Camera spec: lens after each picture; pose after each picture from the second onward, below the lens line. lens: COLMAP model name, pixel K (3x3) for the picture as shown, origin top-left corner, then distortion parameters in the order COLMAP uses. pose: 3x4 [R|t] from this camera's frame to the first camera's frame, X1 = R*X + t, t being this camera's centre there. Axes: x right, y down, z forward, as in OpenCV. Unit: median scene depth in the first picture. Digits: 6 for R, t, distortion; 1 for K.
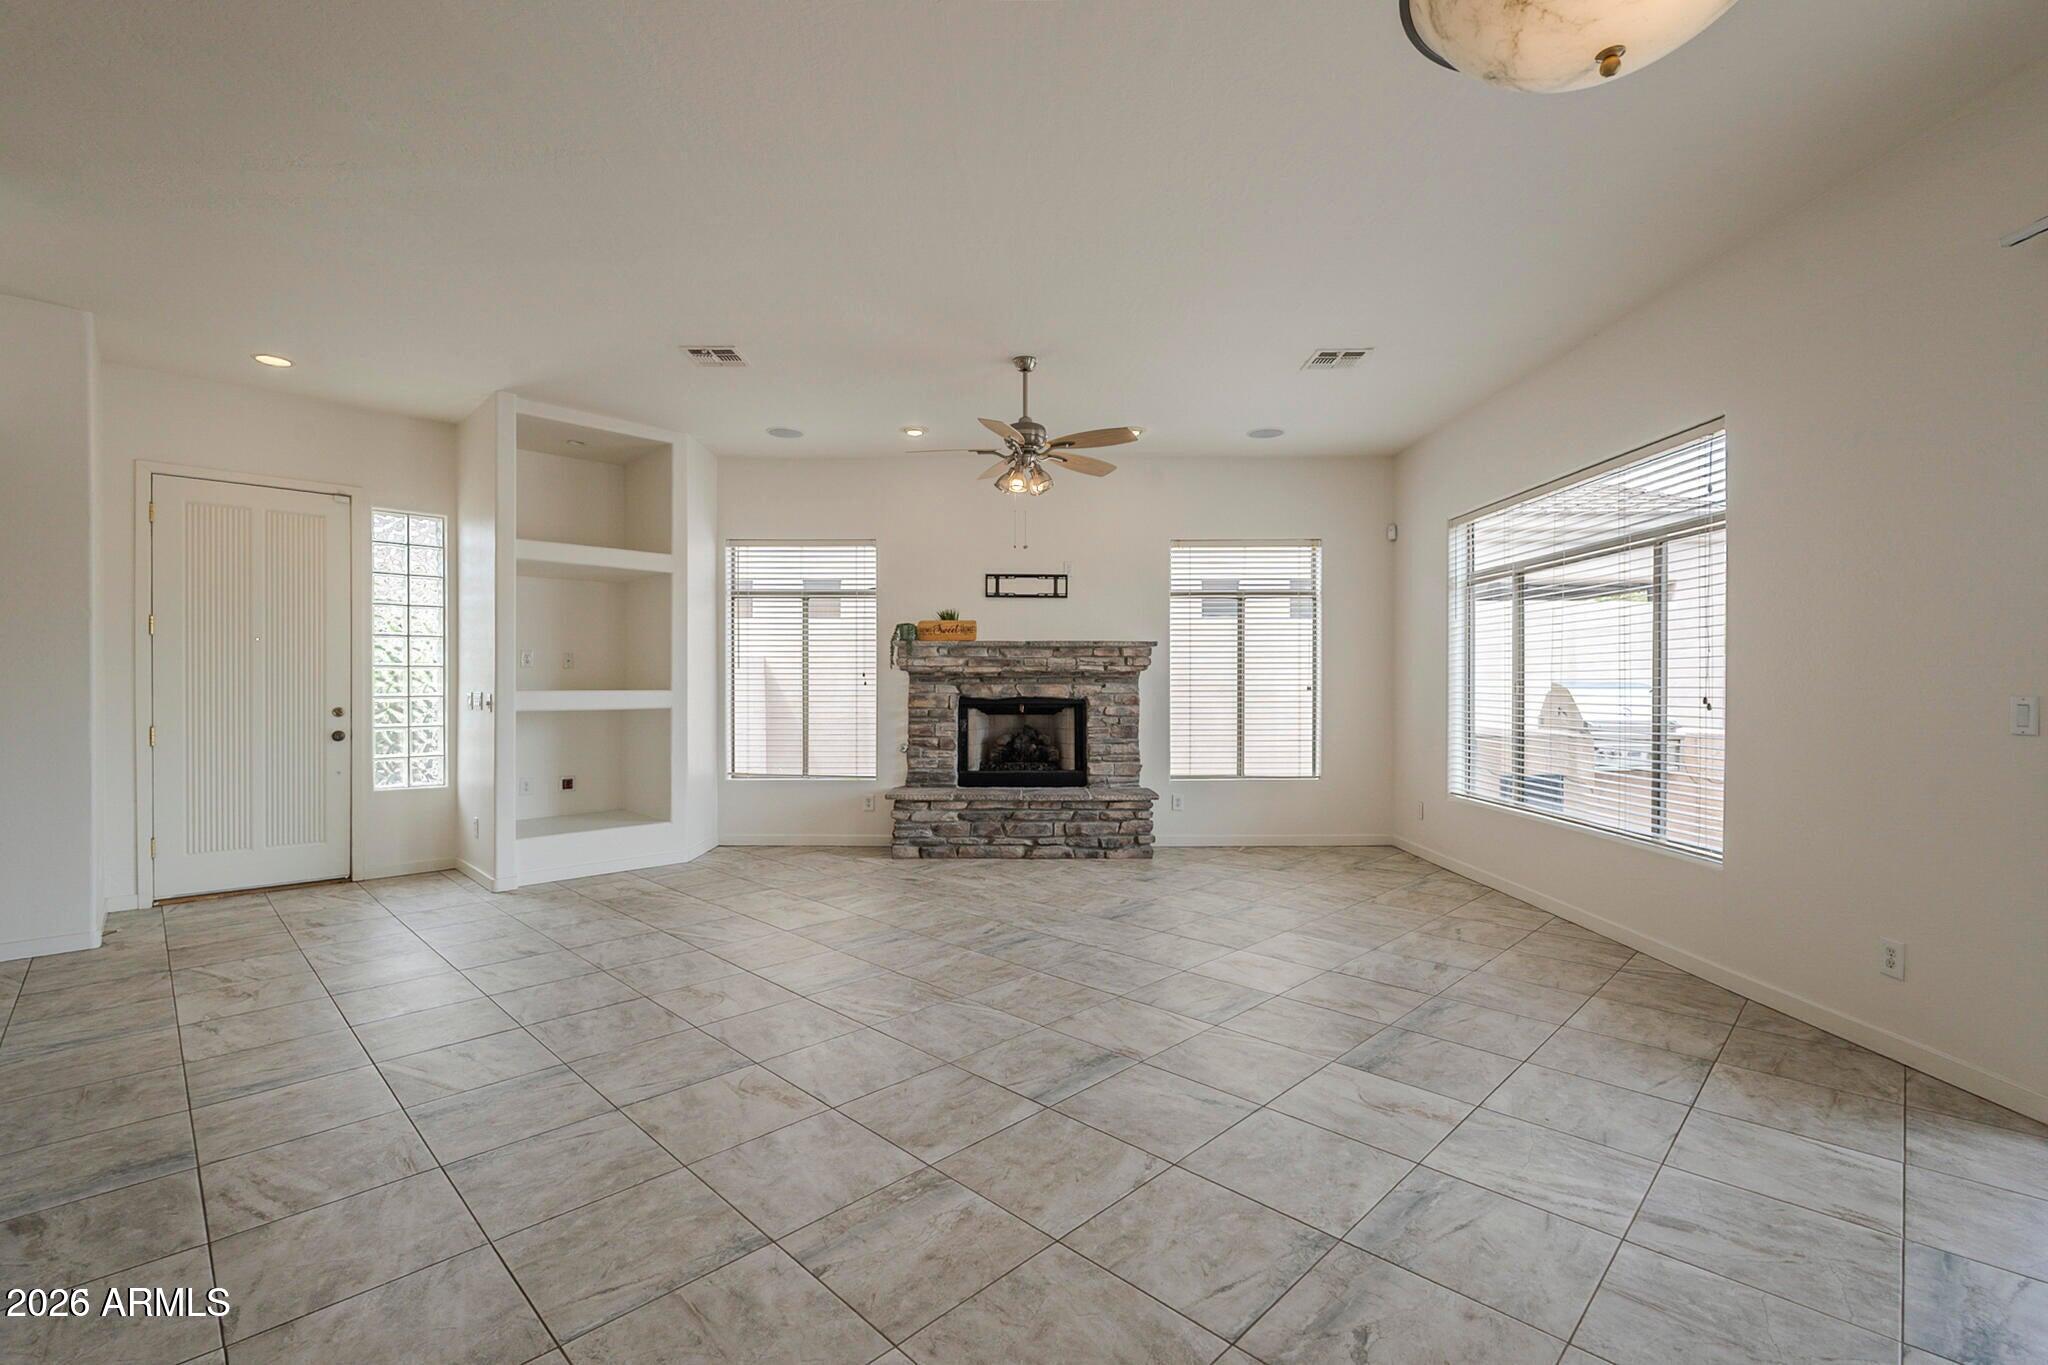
lens RADIAL K [[896.6, 0, 1019.9], [0, 896.6, 692.3], [0, 0, 1]] dist [-0.003453, 0.000338]
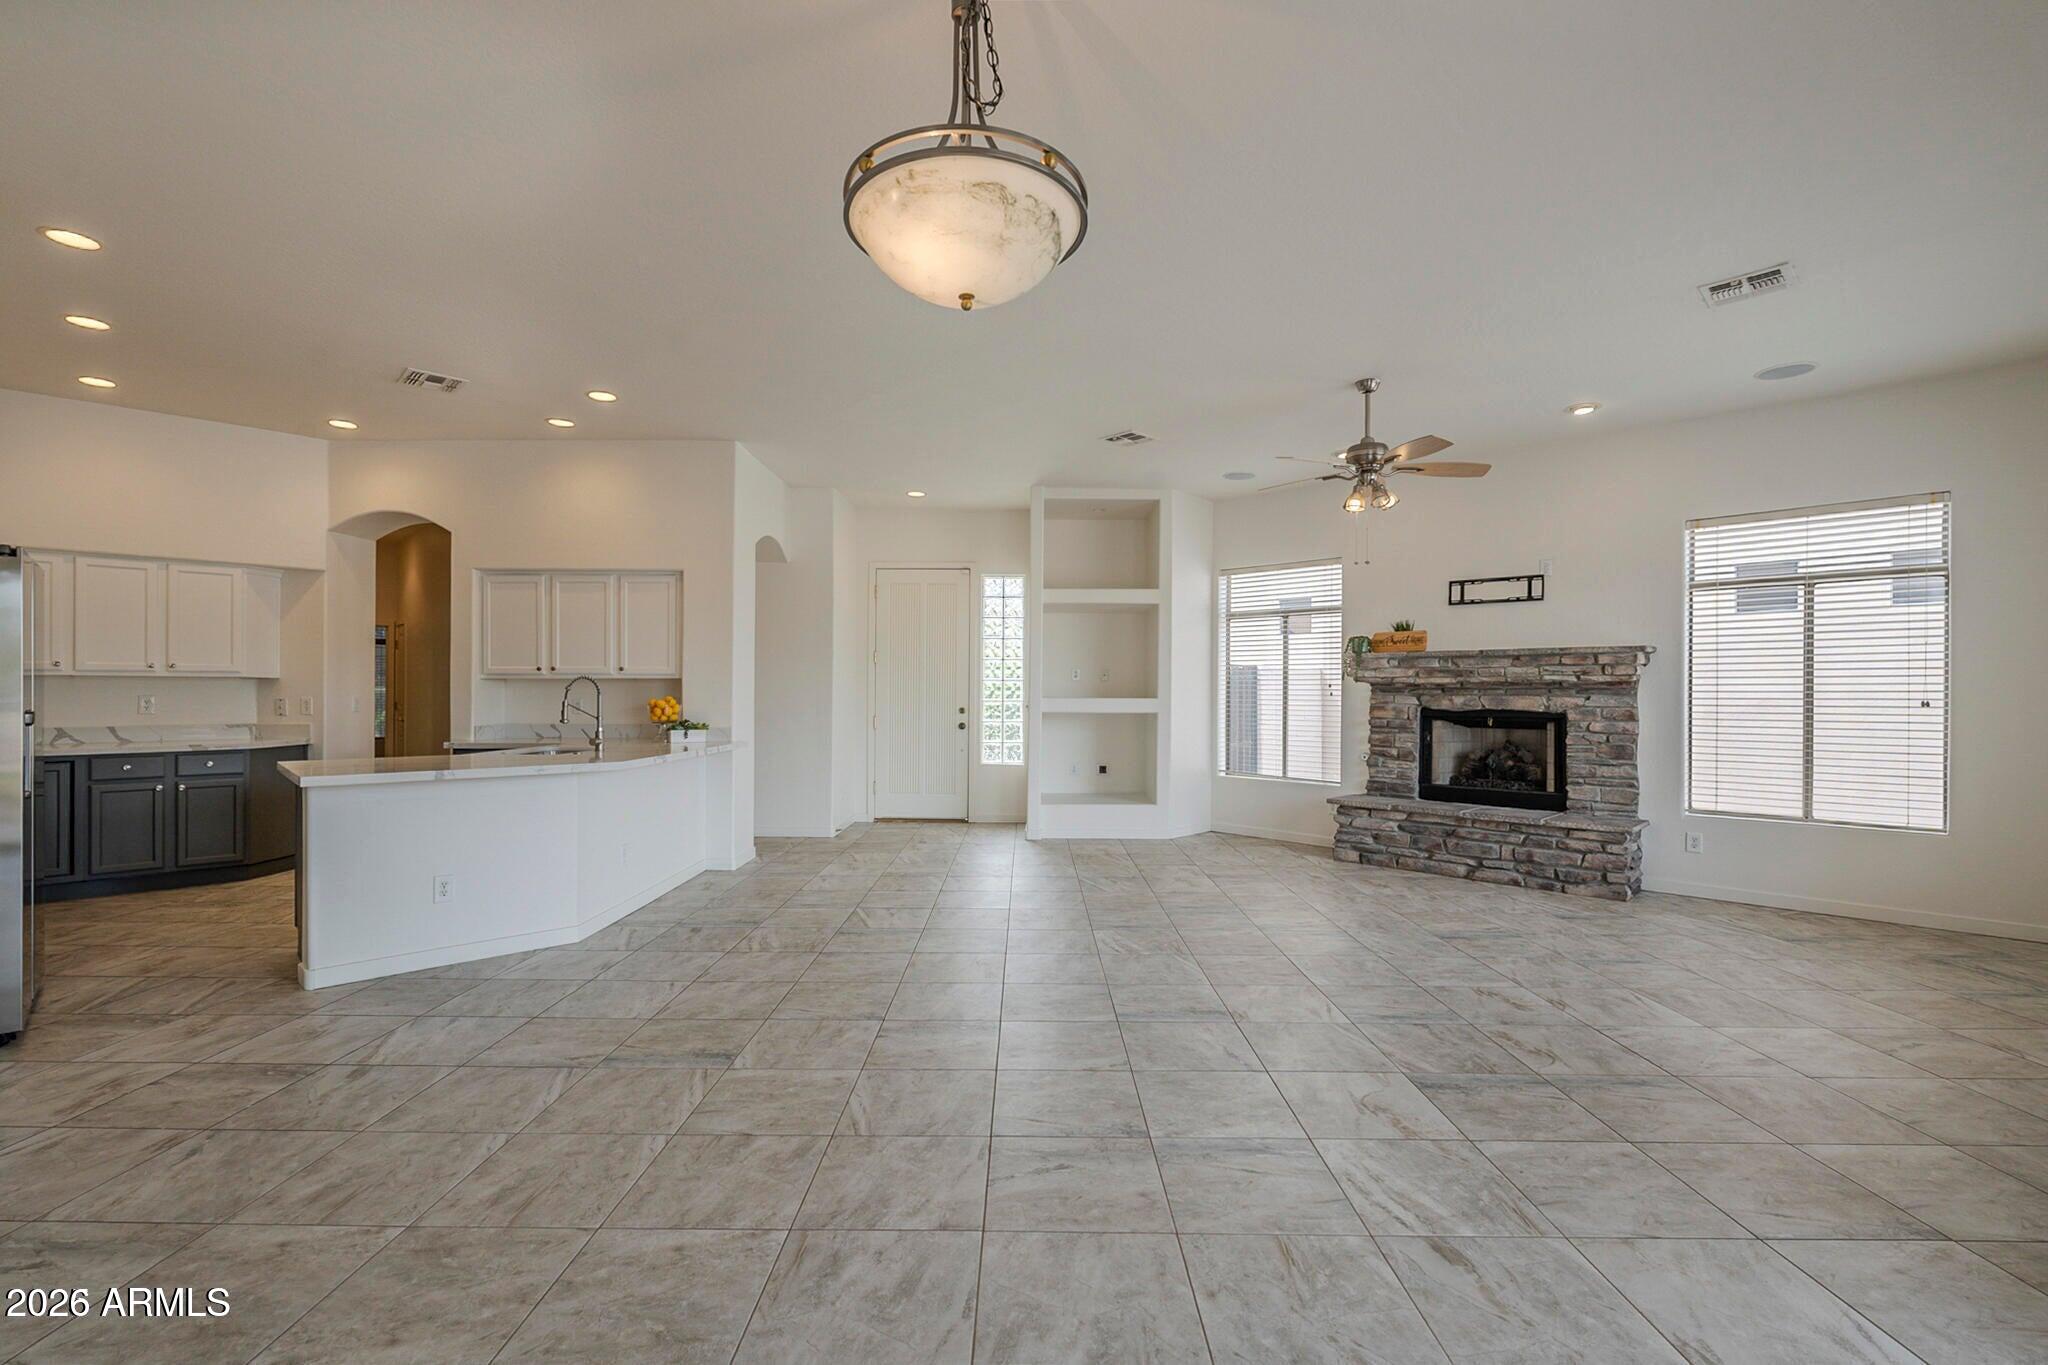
lens RADIAL K [[896.6, 0, 1019.9], [0, 896.6, 692.3], [0, 0, 1]] dist [-0.003453, 0.000338]
pose [[0.701913, 0.004250, -0.712250, 0.338454], [-0.012049, 0.999910, -0.005907, -0.001111], [0.712160, 0.012728, 0.701901, -0.006300]]
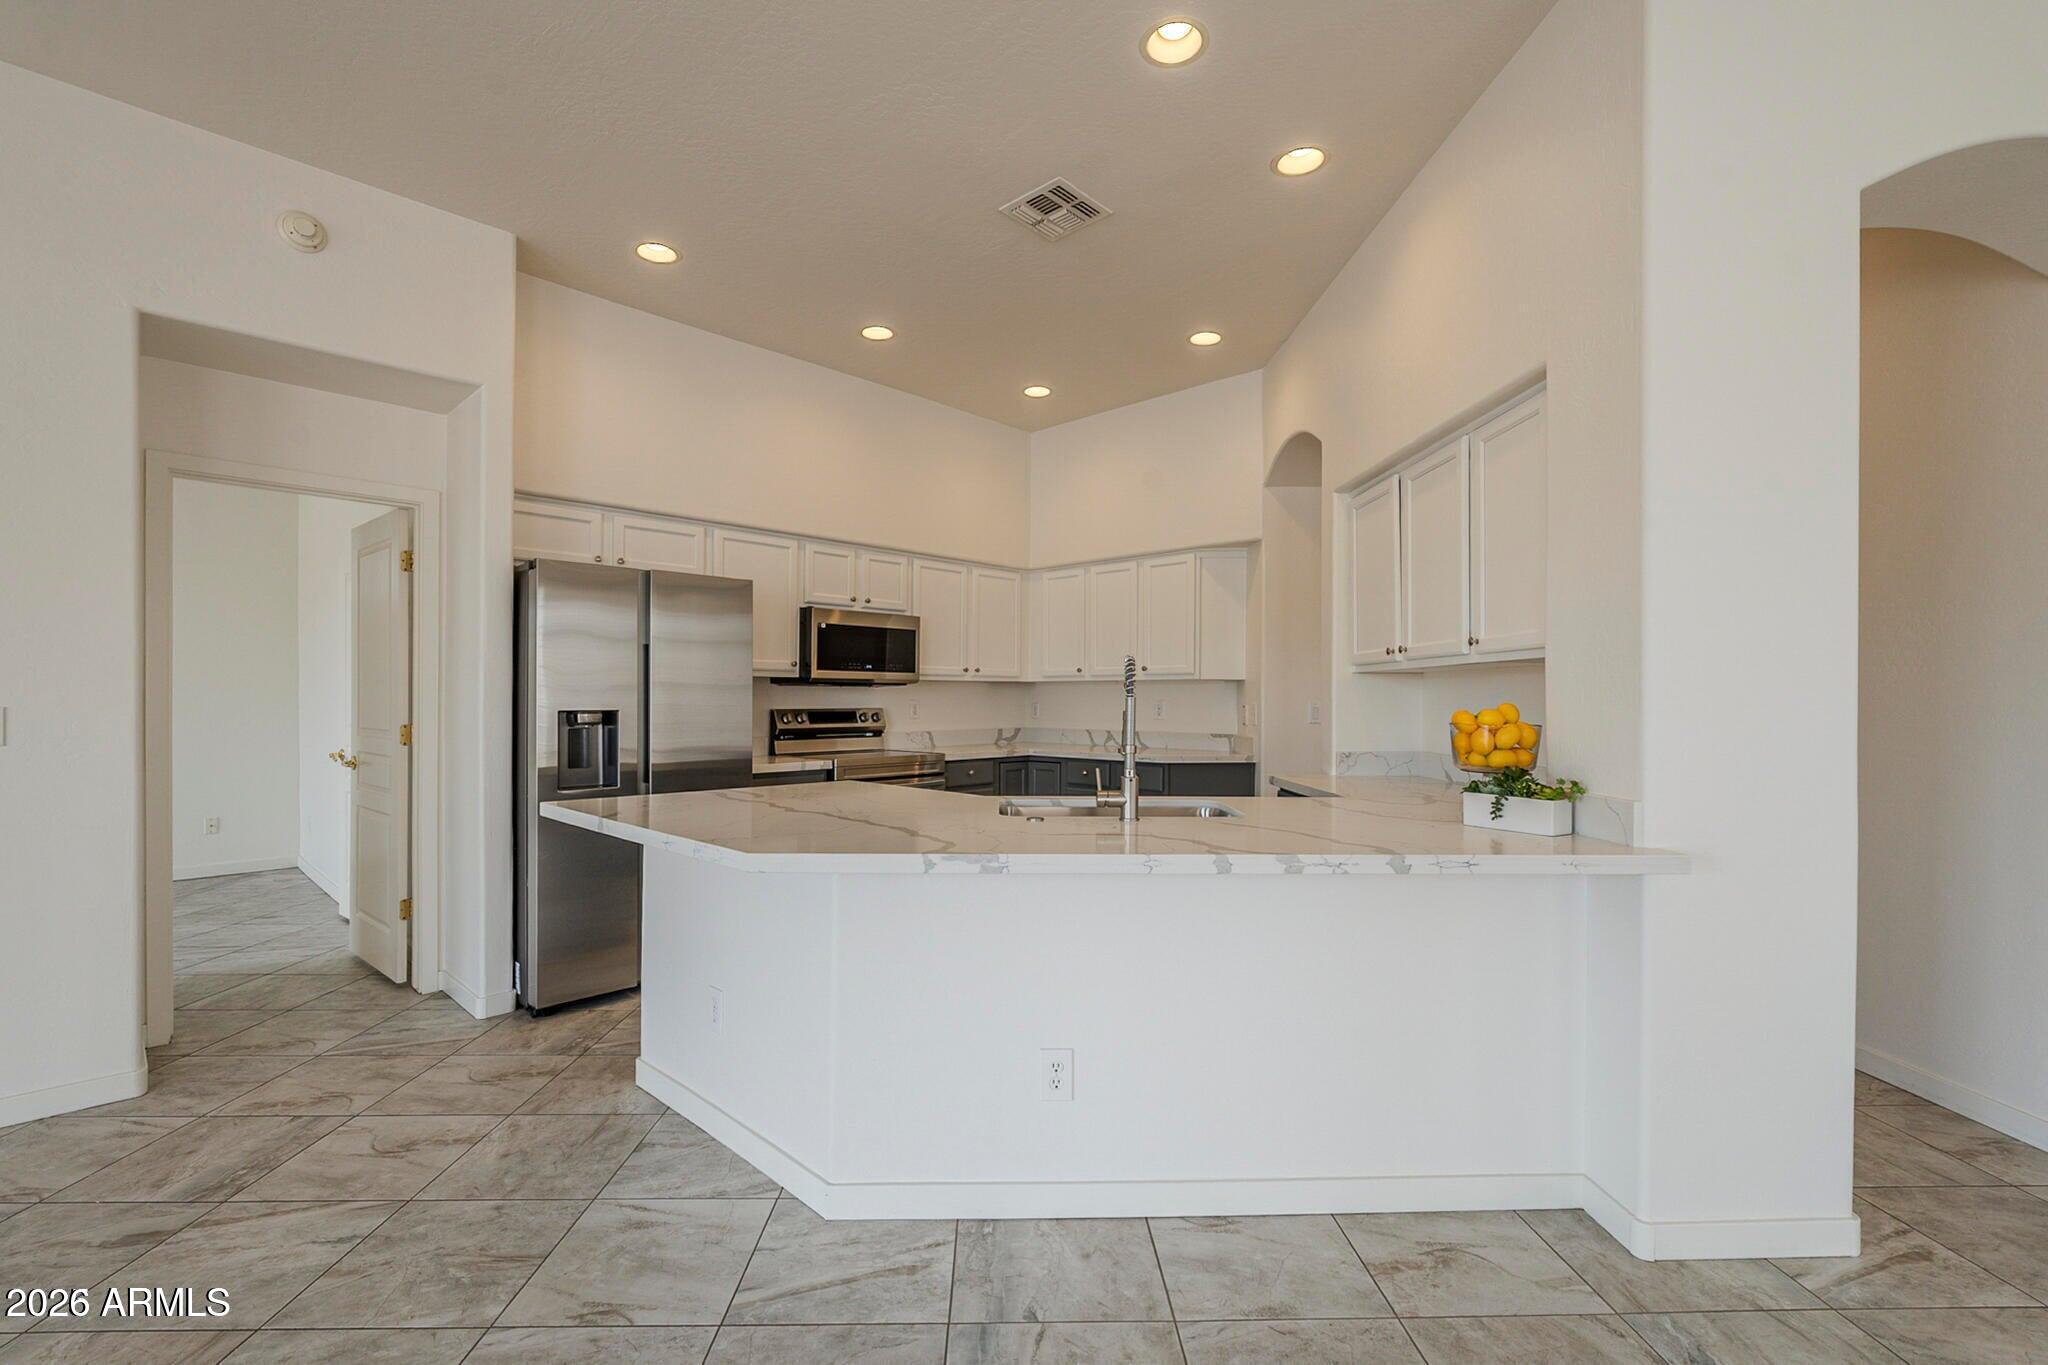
lens RADIAL K [[897.9, 0, 1025.7], [0, 897.9, 704.7], [0, 0, 1]] dist [-0.000756, 0.000051]
pose [[-0.689841, 0.006715, -0.723929, -0.190719], [-0.007094, 0.999846, 0.016035, -0.001616], [0.723926, 0.016197, -0.689688, 0.499715]]
